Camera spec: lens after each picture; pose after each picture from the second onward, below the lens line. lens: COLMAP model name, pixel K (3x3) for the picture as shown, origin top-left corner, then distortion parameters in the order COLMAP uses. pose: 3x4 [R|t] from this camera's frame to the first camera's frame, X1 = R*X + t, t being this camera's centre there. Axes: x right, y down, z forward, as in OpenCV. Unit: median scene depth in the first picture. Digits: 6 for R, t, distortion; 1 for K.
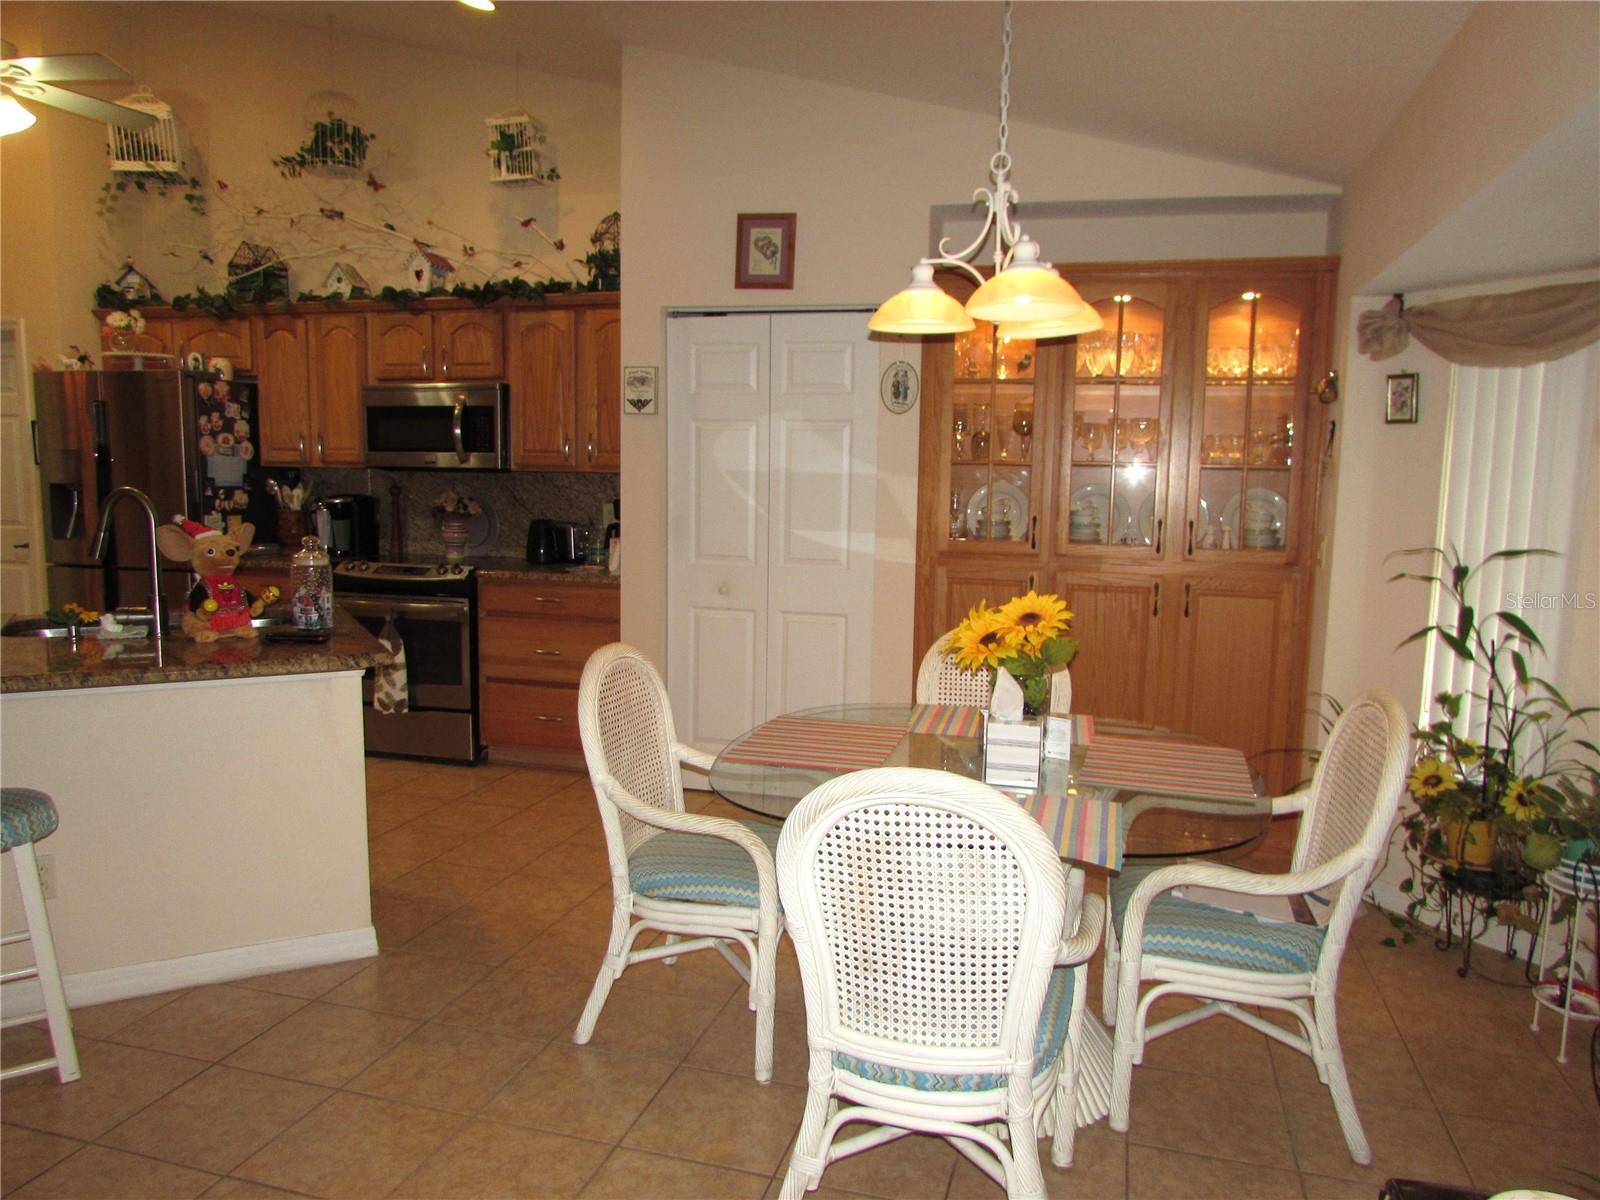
lens RADIAL K [[1132.0, 0, 799.7], [0, 1132.0, 604.6], [0, 0, 1]] dist [-0.041540, 0.025372]
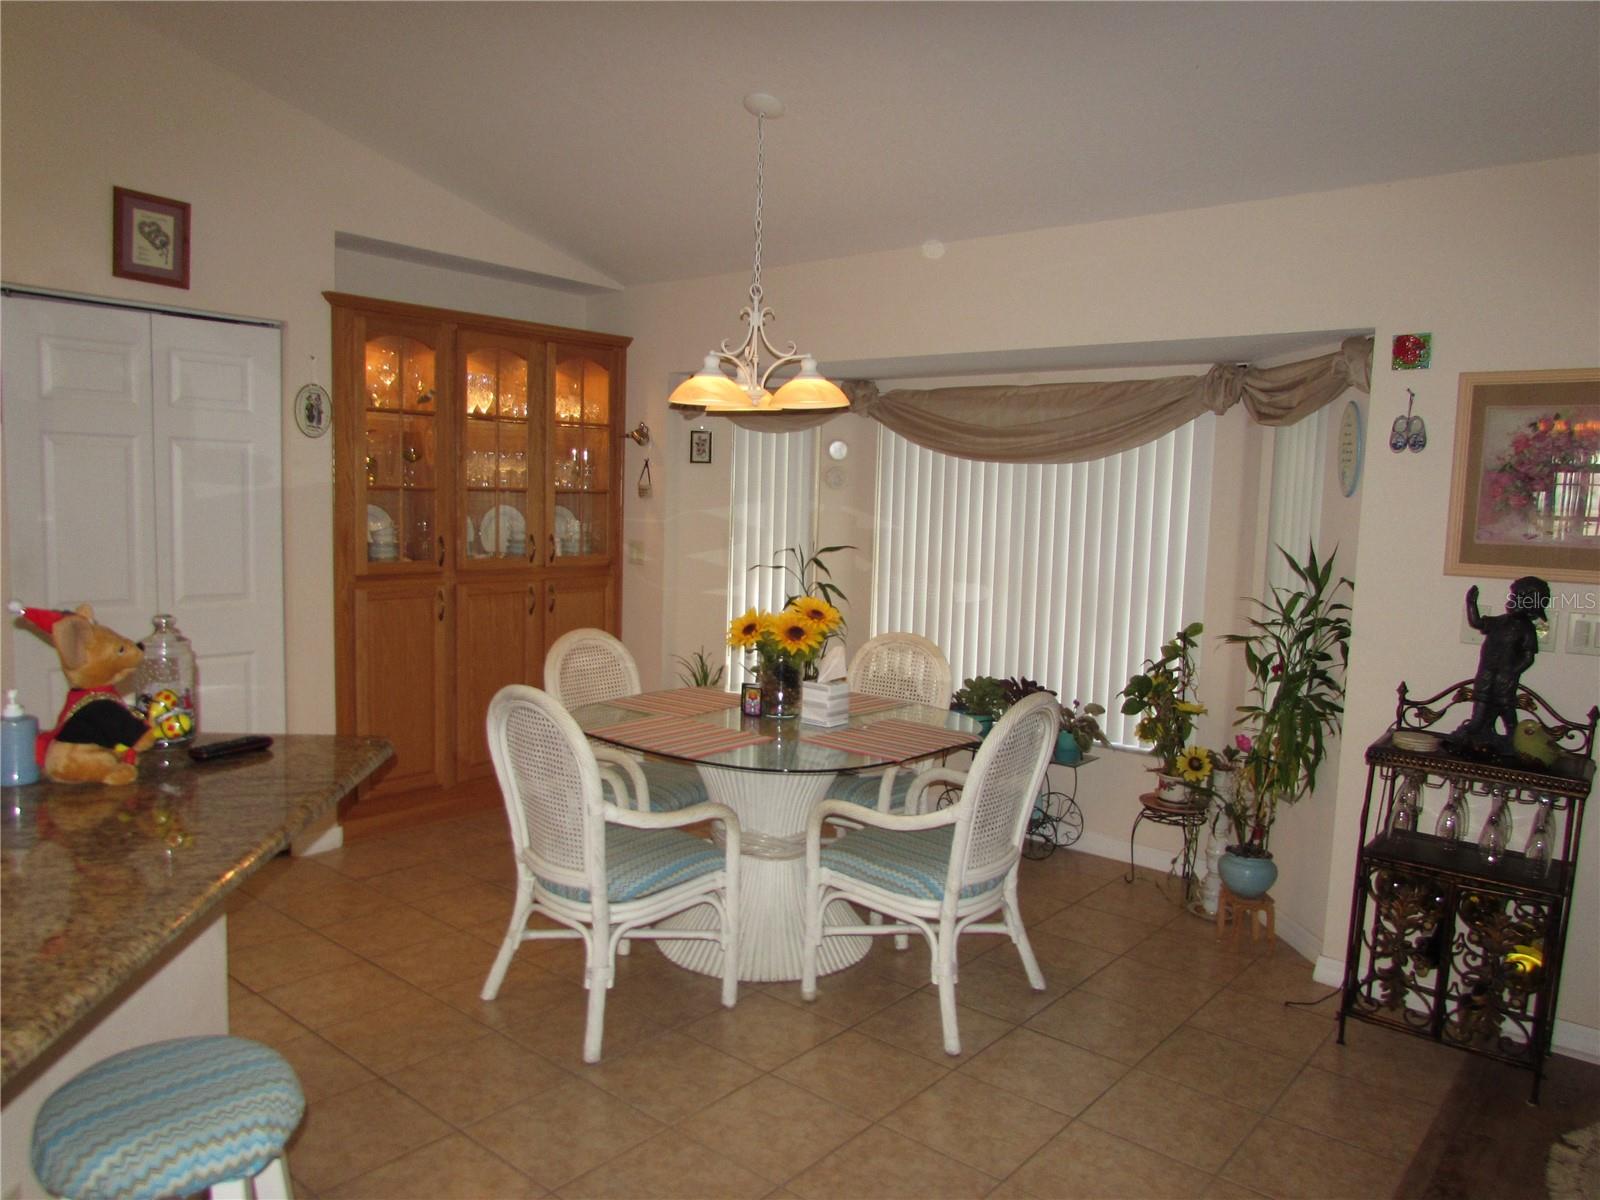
lens RADIAL K [[1123.4, 0, 804.4], [0, 1123.4, 611.3], [0, 0, 1]] dist [-0.036963, -0.000312]
pose [[0.394600, -0.104505, 0.912891, -0.628368], [0.085188, 0.993393, 0.076898, -0.057109], [-0.914895, 0.047423, 0.400896, 0.230659]]
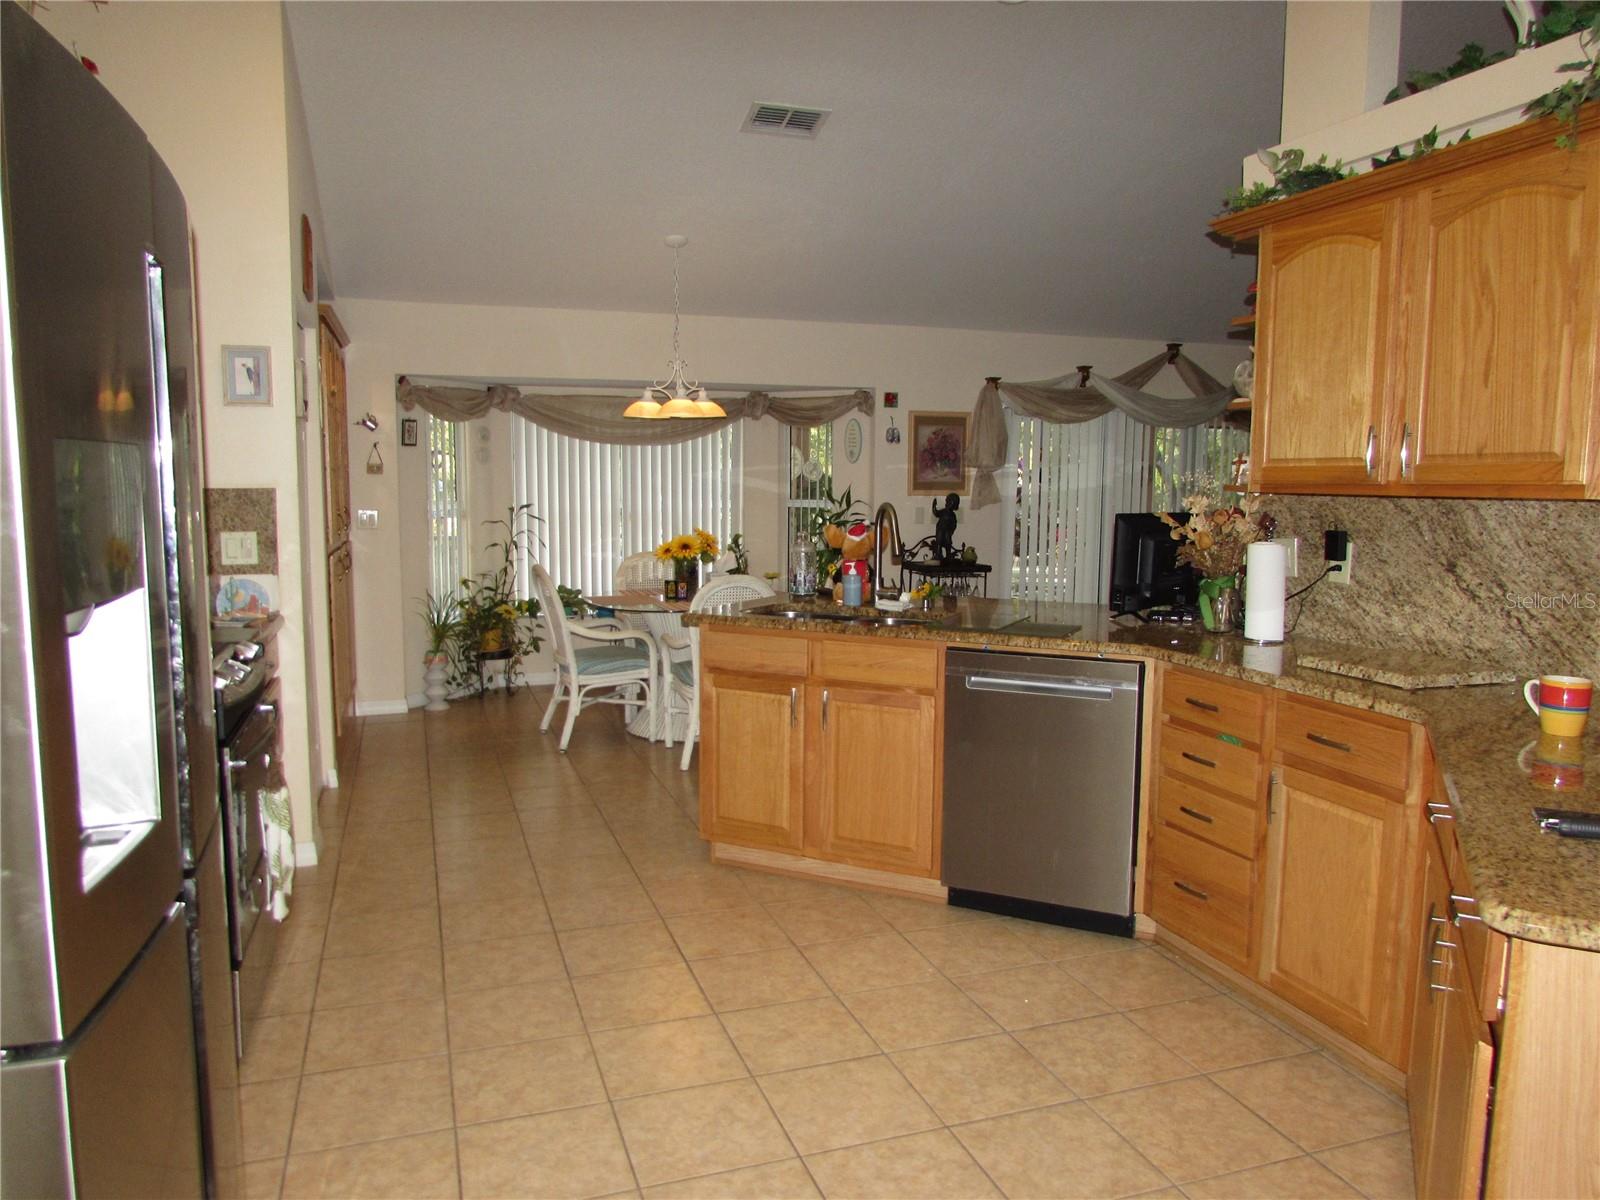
lens RADIAL K [[1132.0, 0, 799.7], [0, 1132.0, 604.6], [0, 0, 1]] dist [-0.041540, 0.025372]
pose [[-0.570584, -0.111826, 0.813590, -1.127568], [0.076770, 0.979085, 0.188413, -0.164202], [-0.817643, 0.169965, -0.550065, 1.239137]]
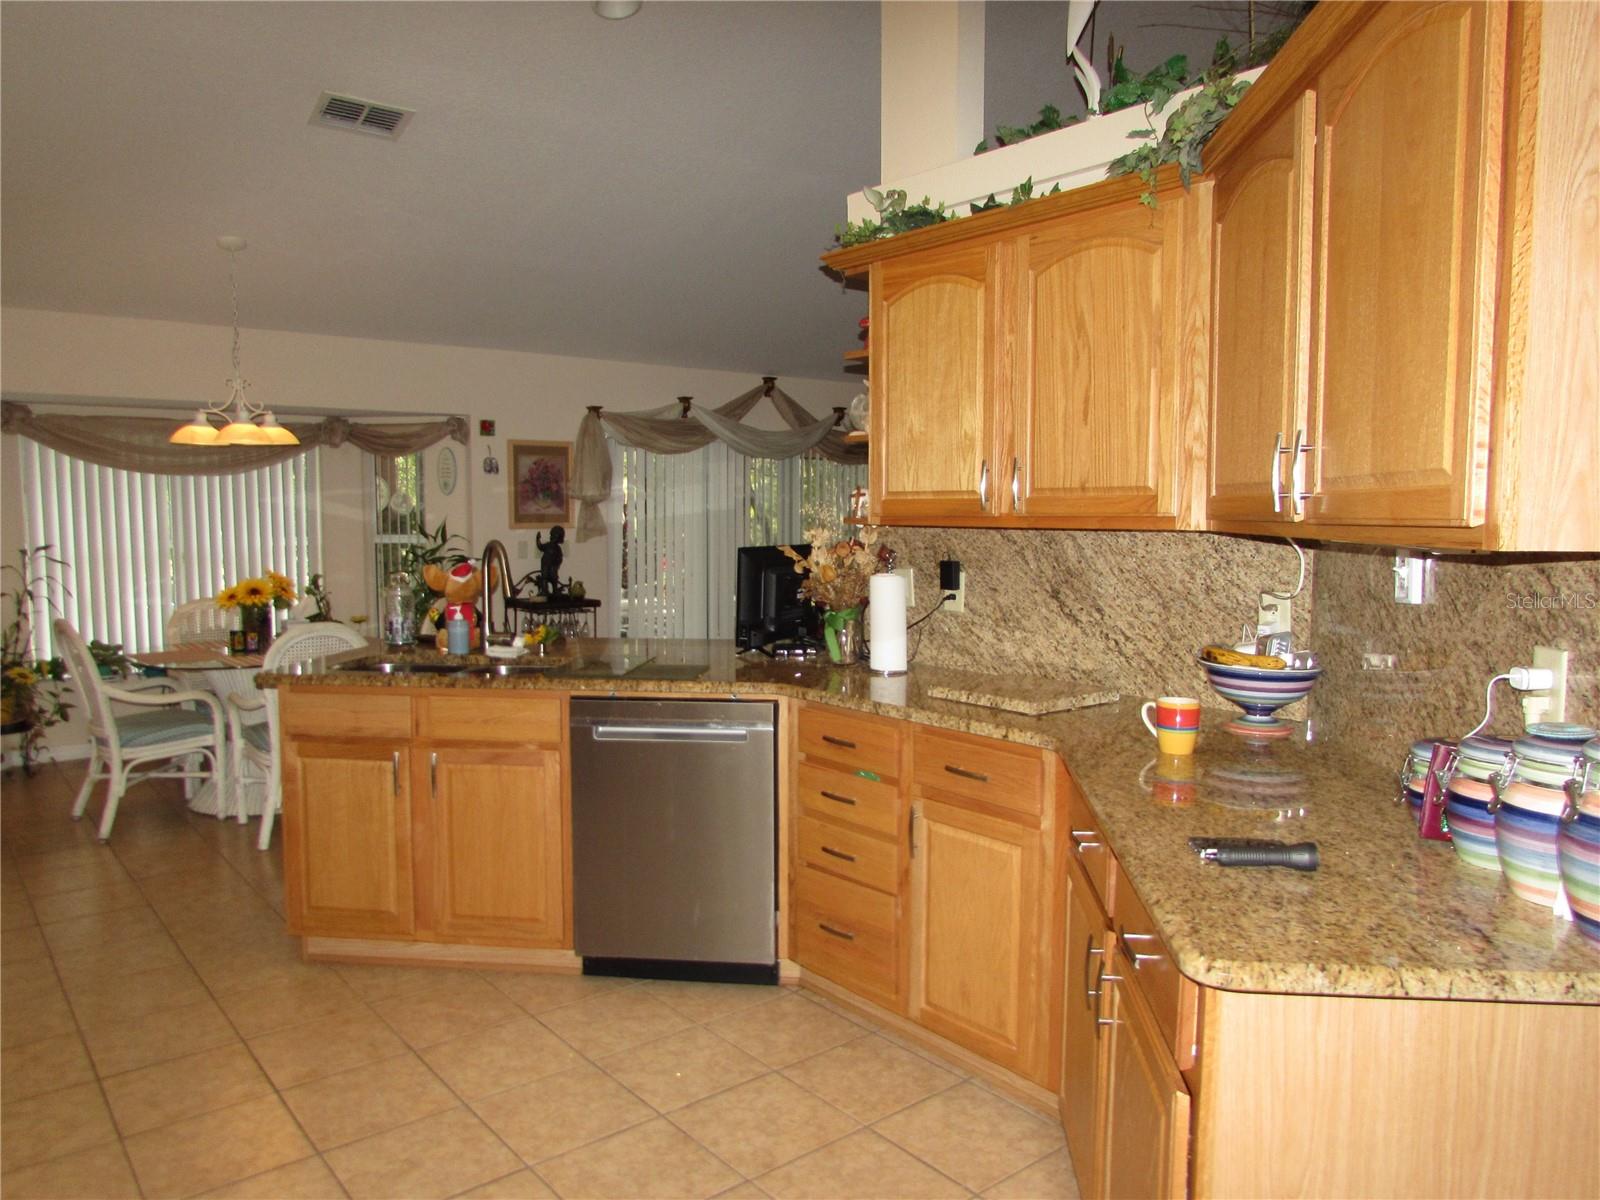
lens RADIAL K [[1132.0, 0, 799.7], [0, 1132.0, 604.6], [0, 0, 1]] dist [-0.041540, 0.025372]
pose [[-0.820321, -0.065734, 0.568112, -1.075337], [0.050437, 0.981187, 0.186357, -0.164444], [-0.569674, 0.181527, -0.801573, 1.212778]]
